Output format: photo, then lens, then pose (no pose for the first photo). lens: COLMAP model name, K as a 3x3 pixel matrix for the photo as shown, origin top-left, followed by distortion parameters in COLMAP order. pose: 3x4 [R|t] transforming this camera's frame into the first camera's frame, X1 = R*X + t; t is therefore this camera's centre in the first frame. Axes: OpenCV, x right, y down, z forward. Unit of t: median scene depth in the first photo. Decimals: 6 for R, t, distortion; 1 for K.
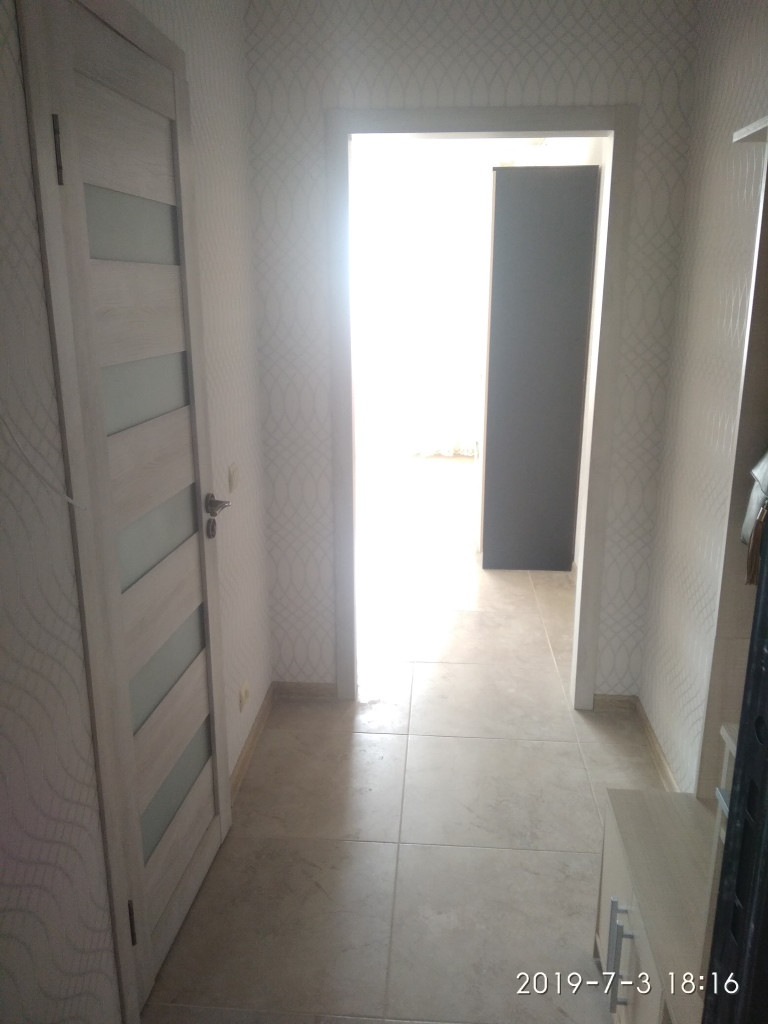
lens RADIAL K [[829.7, 0, 382.5], [0, 829.7, 527.7], [0, 0, 1]] dist [0.083001, -0.133305]
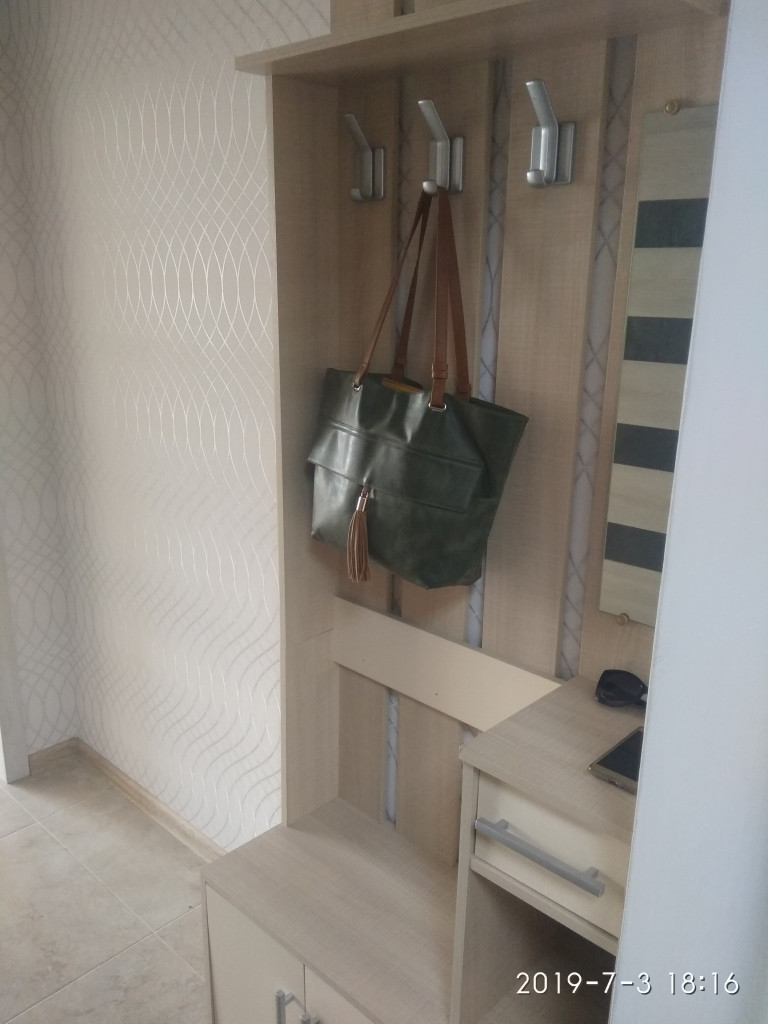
lens RADIAL K [[829.7, 0, 382.5], [0, 829.7, 527.7], [0, 0, 1]] dist [0.083001, -0.133305]
pose [[0.633517, -0.212607, 0.743945, -0.096427], [0.200396, 0.973784, 0.107640, -0.039283], [-0.747327, 0.080891, 0.659514, 0.191255]]
